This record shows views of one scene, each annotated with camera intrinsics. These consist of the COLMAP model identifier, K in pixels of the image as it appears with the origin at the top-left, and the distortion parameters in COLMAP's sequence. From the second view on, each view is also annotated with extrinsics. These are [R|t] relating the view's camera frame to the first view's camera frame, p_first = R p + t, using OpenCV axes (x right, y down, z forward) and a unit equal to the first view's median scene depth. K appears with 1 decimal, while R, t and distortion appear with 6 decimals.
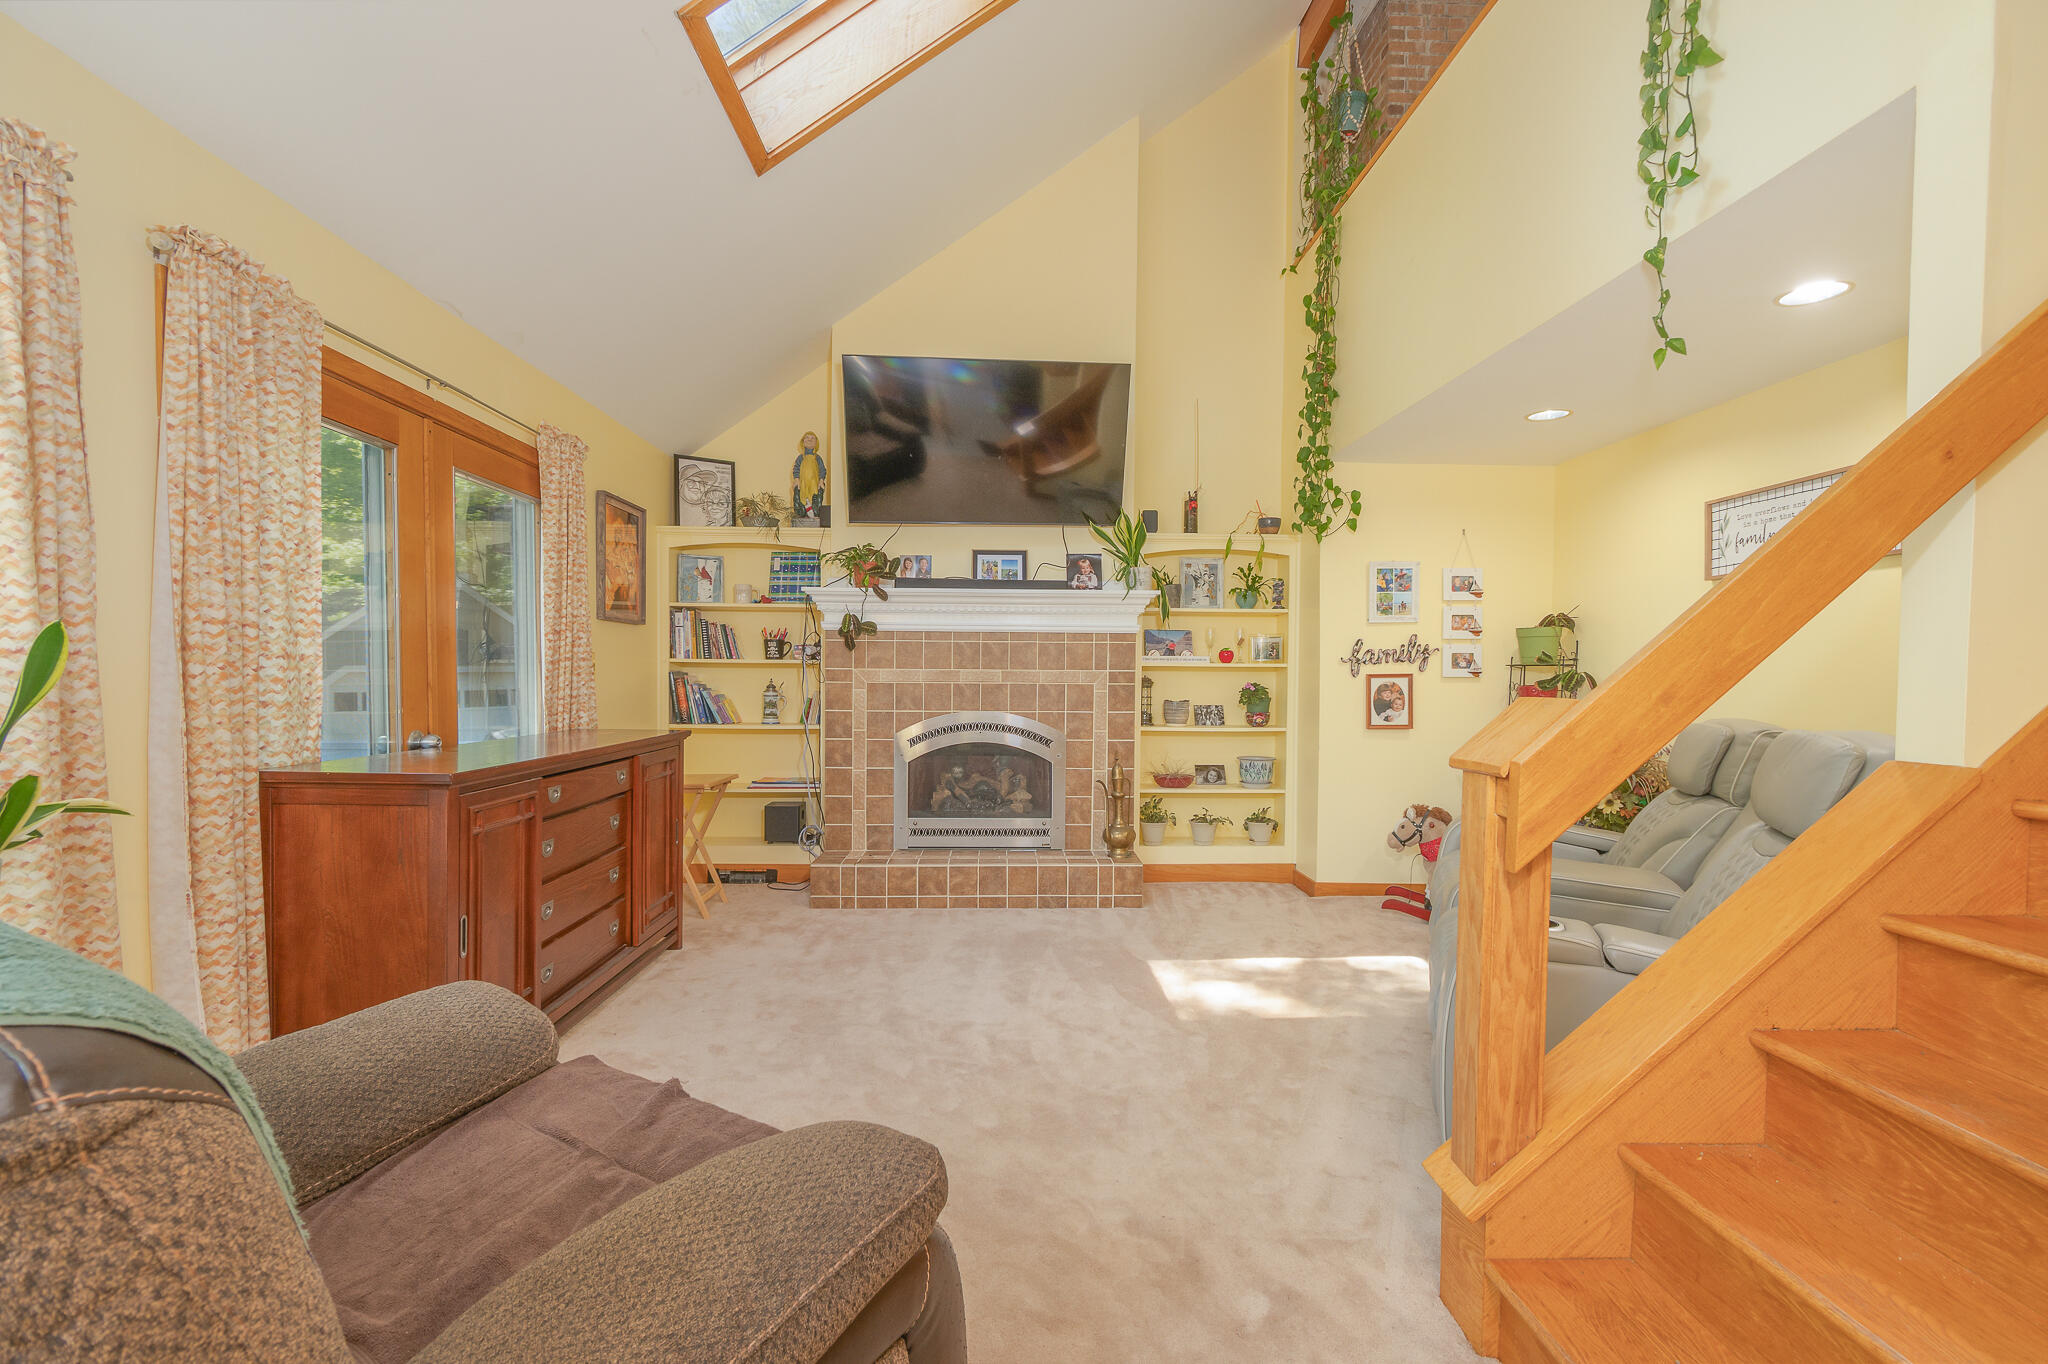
lens RADIAL K [[920.1, 0, 1022.9], [0, 920.1, 693.3], [0, 0, 1]] dist [0.001079, -0.000312]
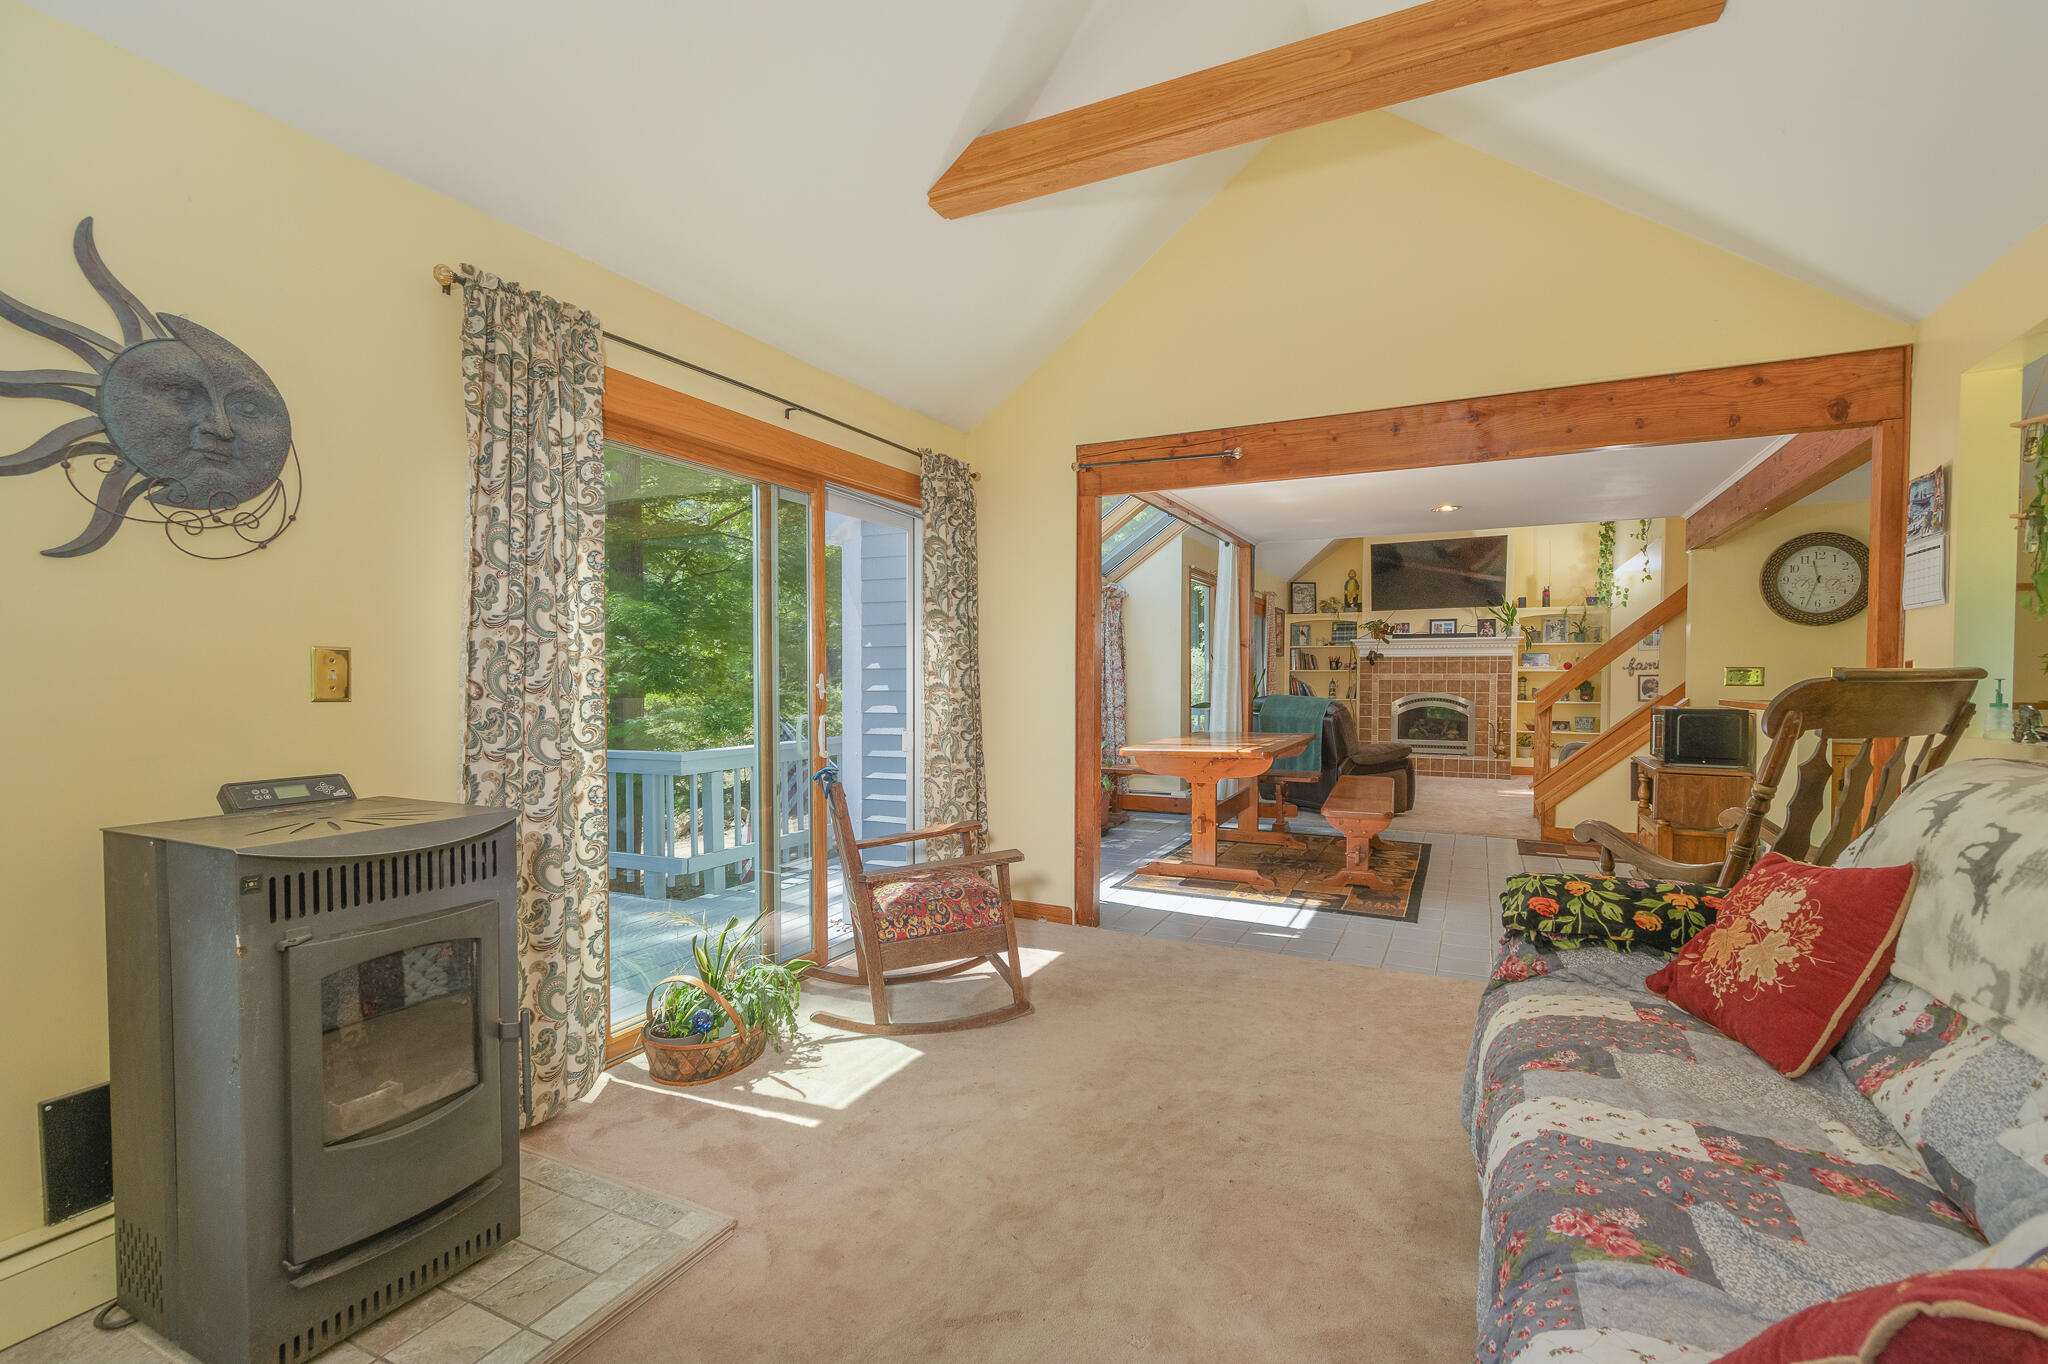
lens RADIAL K [[920.1, 0, 1018.9], [0, 920.1, 697.4], [0, 0, 1]] dist [0.001079, -0.000312]
pose [[0.877151, 0.005387, -0.480184, 0.144475], [-0.003535, 0.999982, 0.004761, 0.024813], [0.480201, -0.002478, 0.877155, -1.432020]]
